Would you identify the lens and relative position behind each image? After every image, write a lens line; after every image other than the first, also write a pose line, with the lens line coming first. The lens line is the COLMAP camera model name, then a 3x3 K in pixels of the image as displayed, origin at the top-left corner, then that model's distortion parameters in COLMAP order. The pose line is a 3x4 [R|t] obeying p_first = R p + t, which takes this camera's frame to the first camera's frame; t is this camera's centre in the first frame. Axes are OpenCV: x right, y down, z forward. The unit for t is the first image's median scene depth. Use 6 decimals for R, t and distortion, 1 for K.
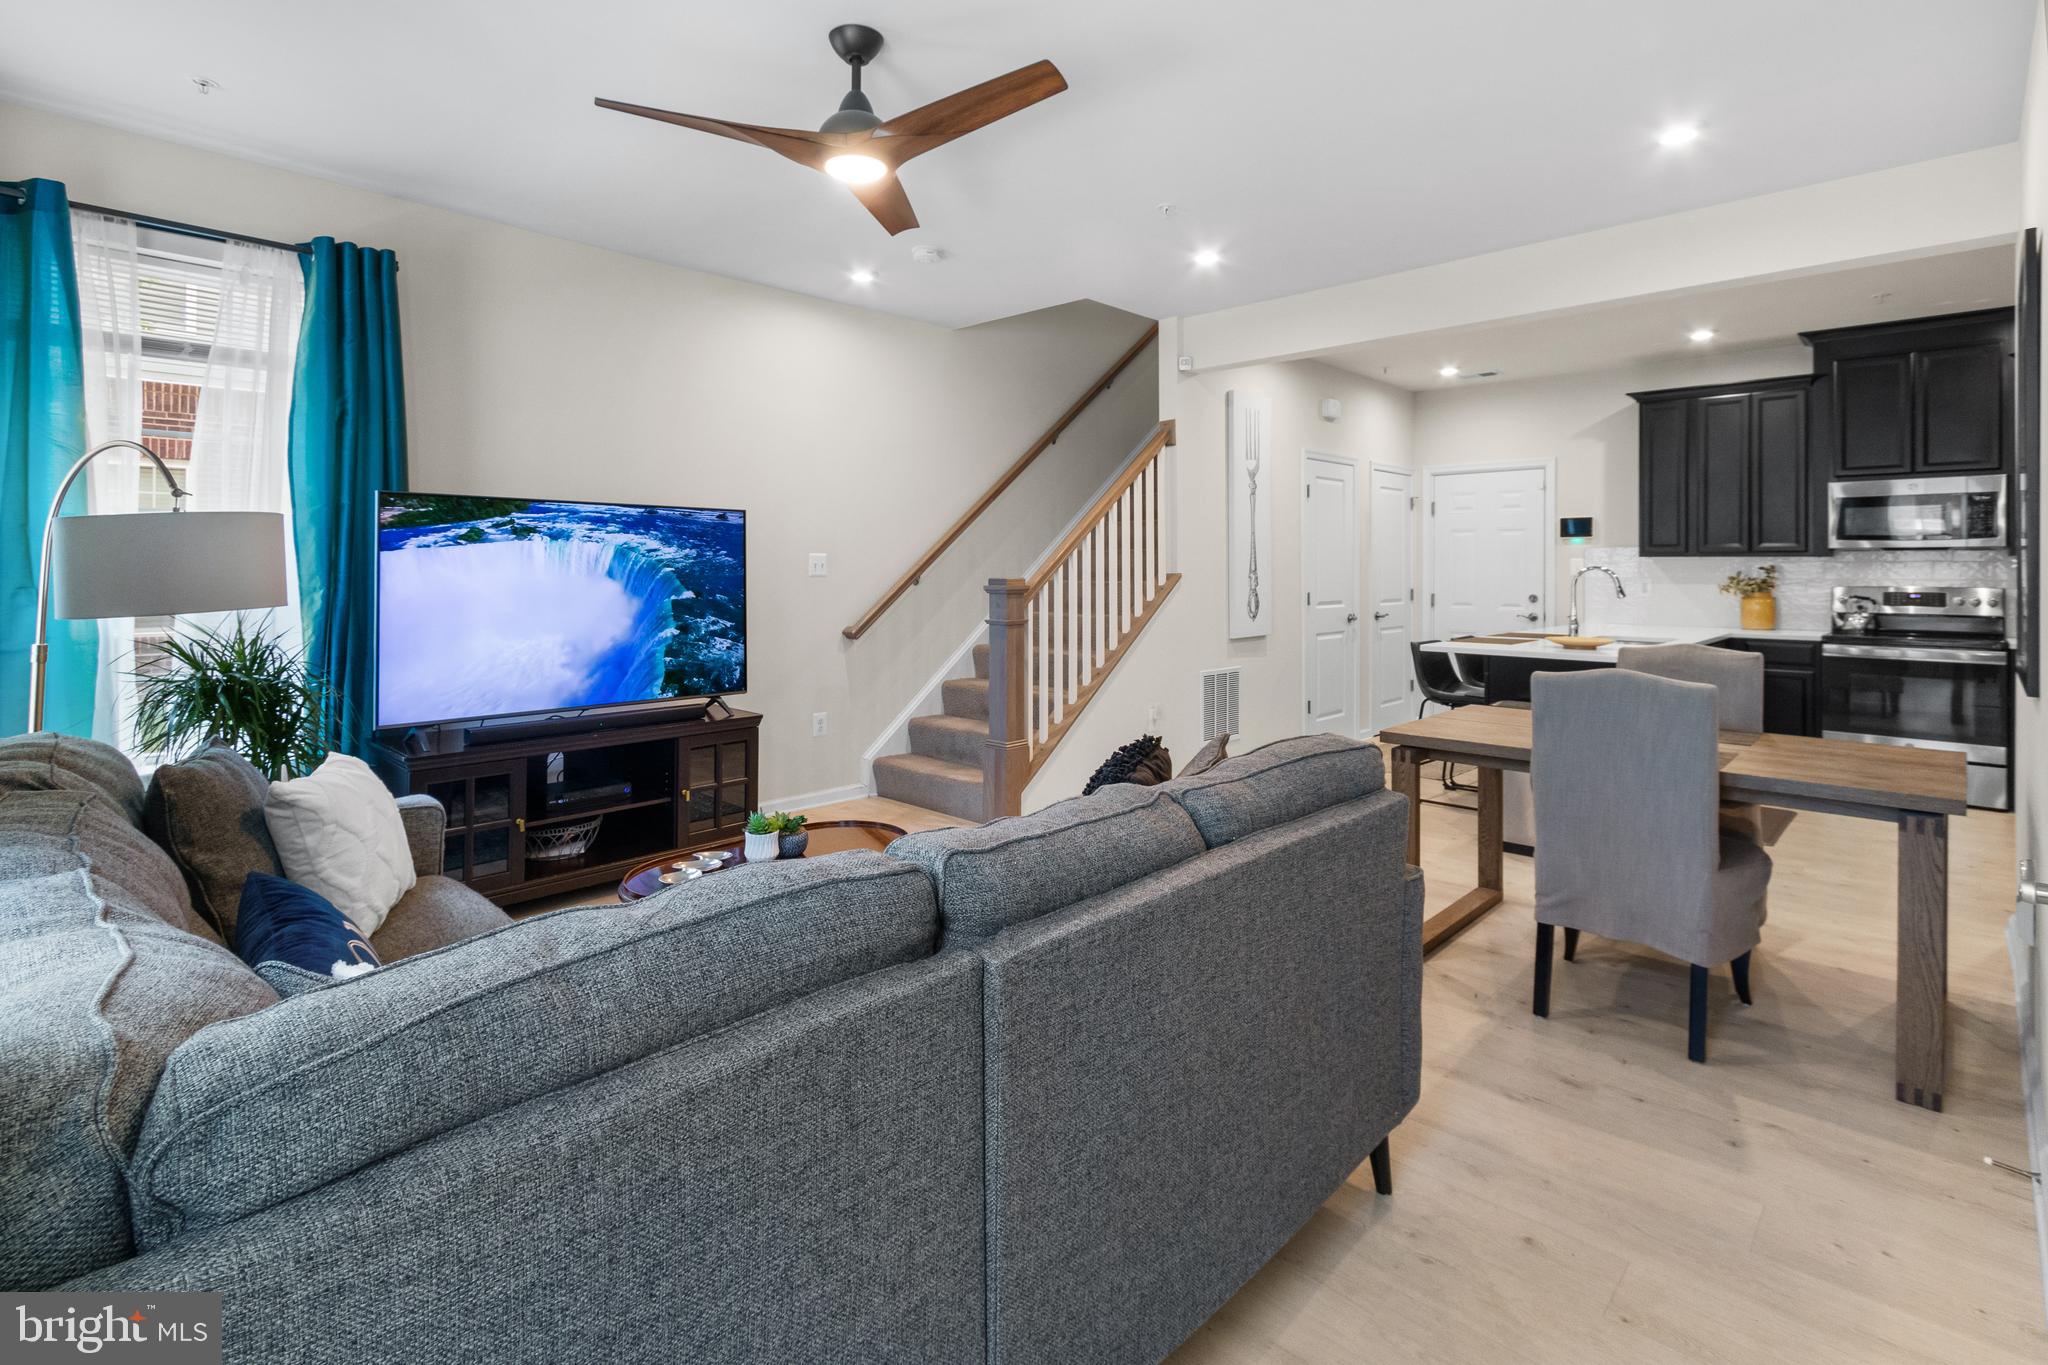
lens RADIAL K [[966.6, 0, 1021.8], [0, 966.6, 568.8], [0, 0, 1]] dist [0.003315, -0.000026]
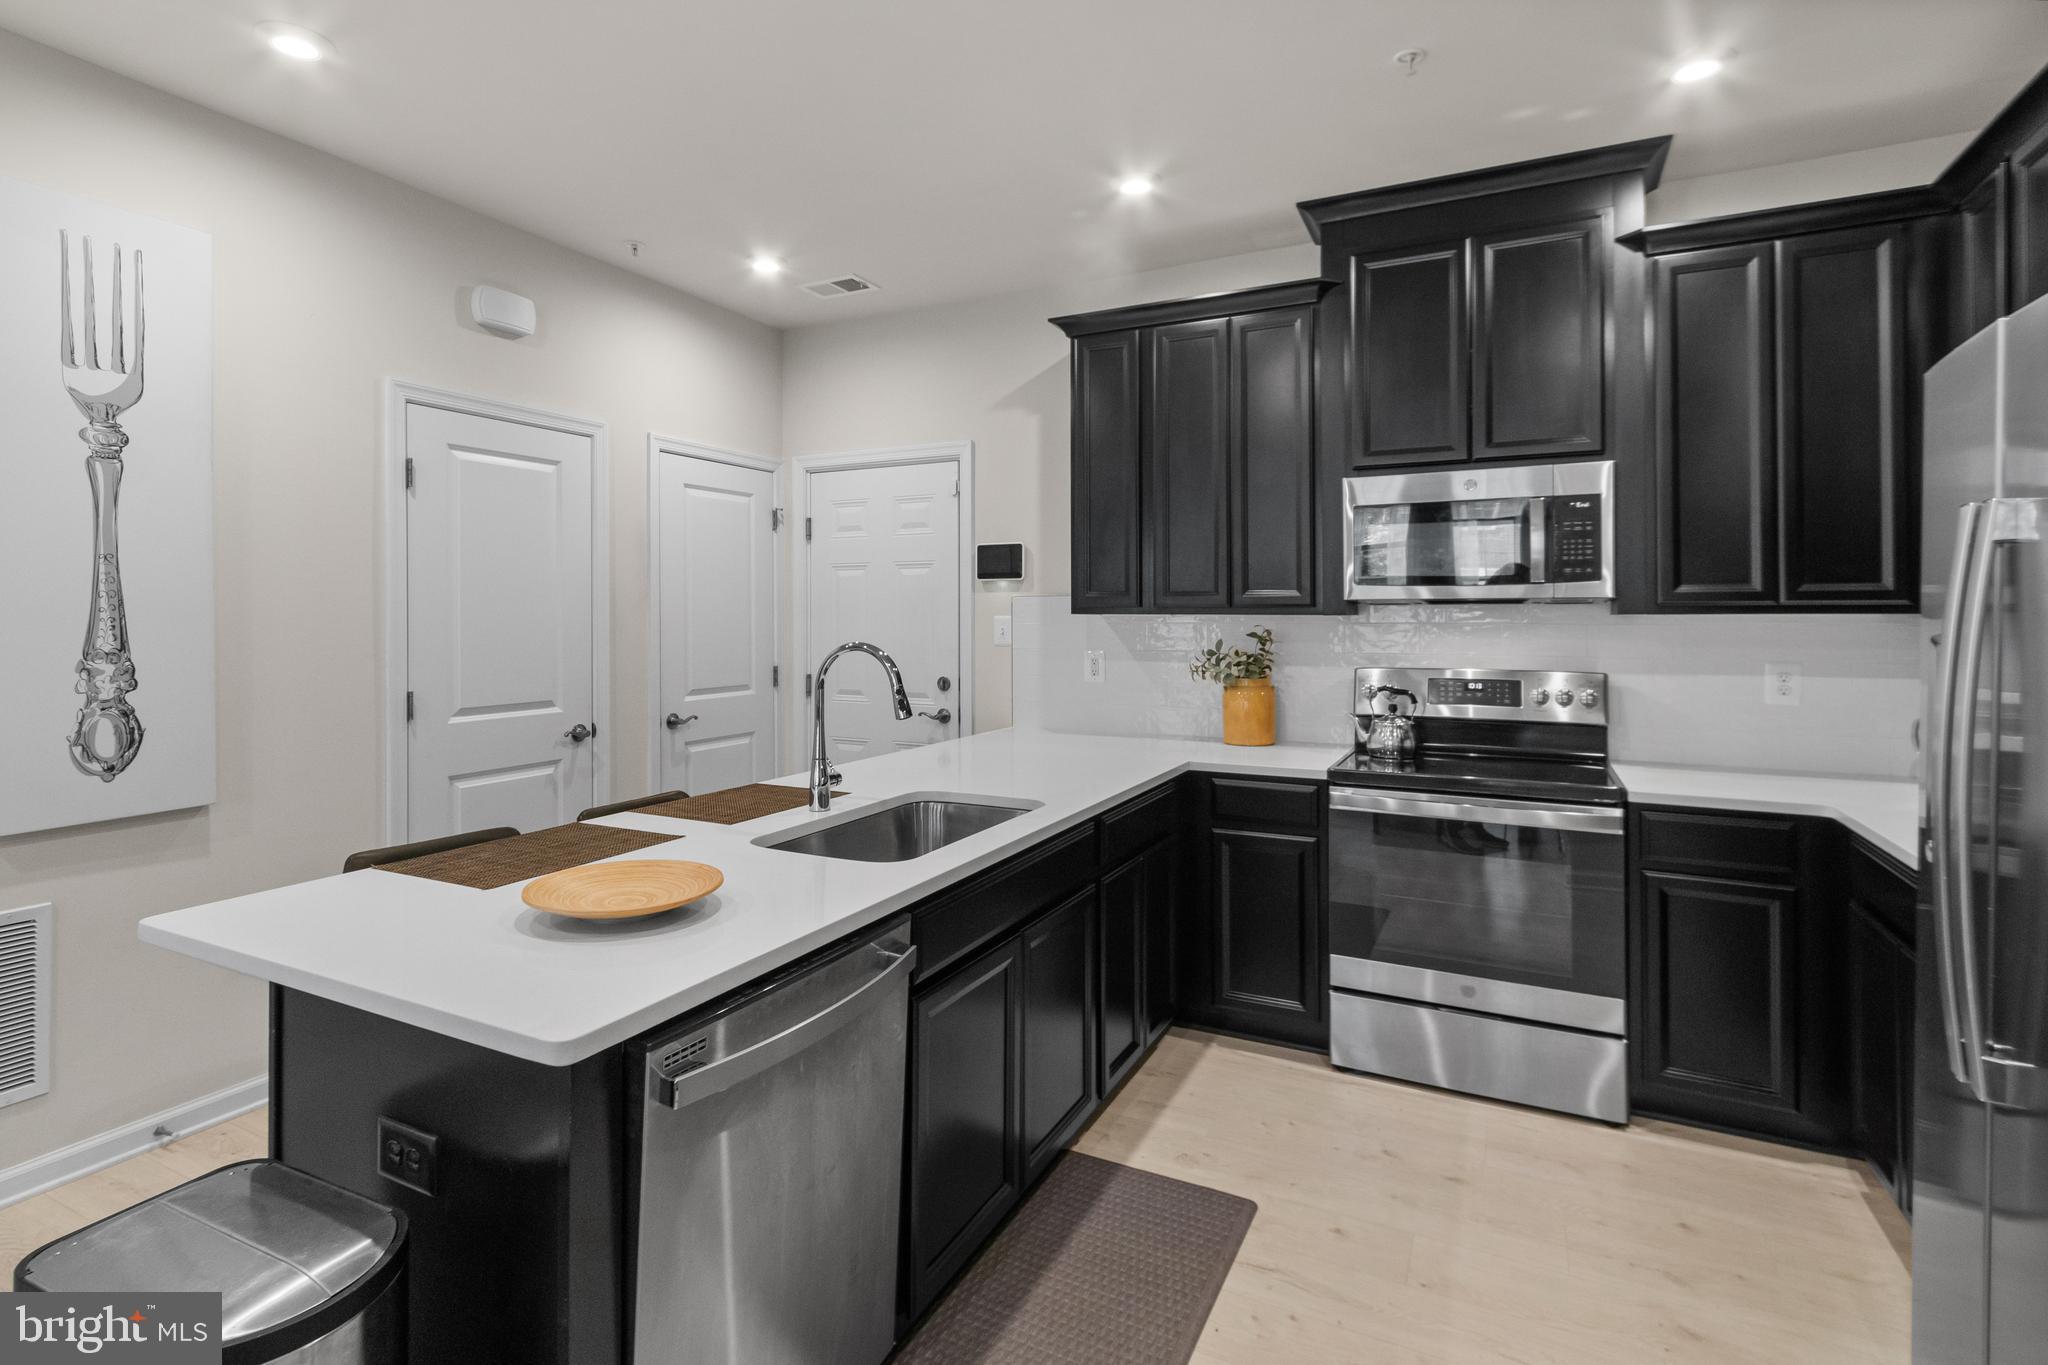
lens RADIAL K [[966.6, 0, 1024.7], [0, 966.6, 609.0], [0, 0, 1]] dist [0.003315, -0.000026]
pose [[0.955295, -0.000480, 0.295655, 0.480111], [0.002503, 0.999976, -0.006461, -0.012478], [-0.295645, 0.006912, 0.955273, 0.513430]]
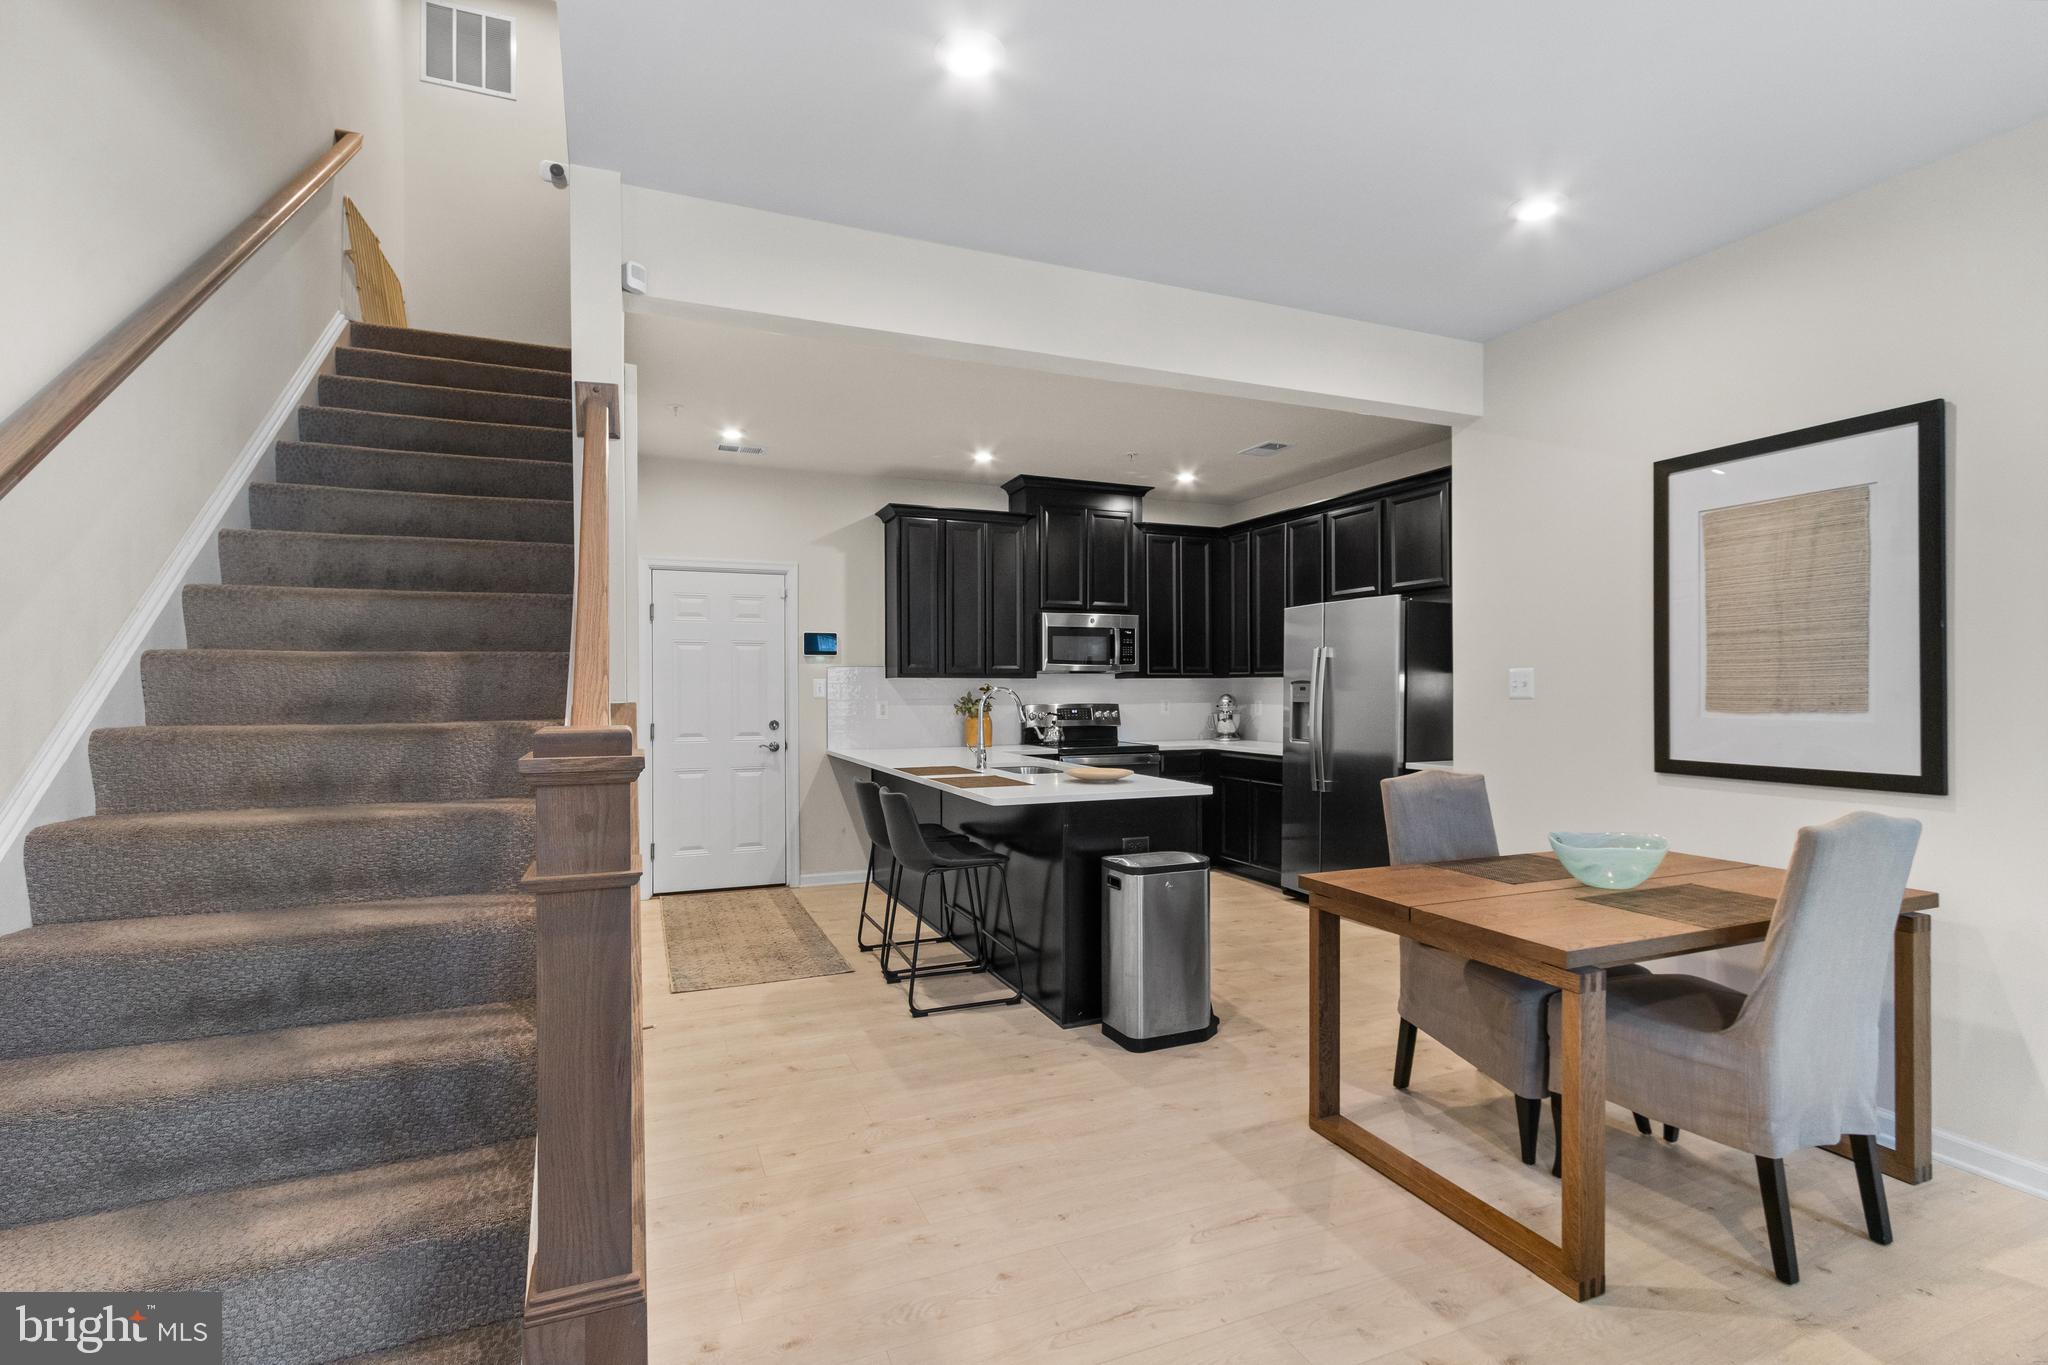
lens RADIAL K [[966.6, 0, 1008.0], [0, 966.6, 683.7], [0, 0, 1]] dist [0.003315, -0.000026]
pose [[0.398282, 0.000554, 0.917263, -0.203559], [0.004198, 0.999988, -0.002427, -0.003618], [-0.917253, 0.004817, 0.398275, 0.560787]]
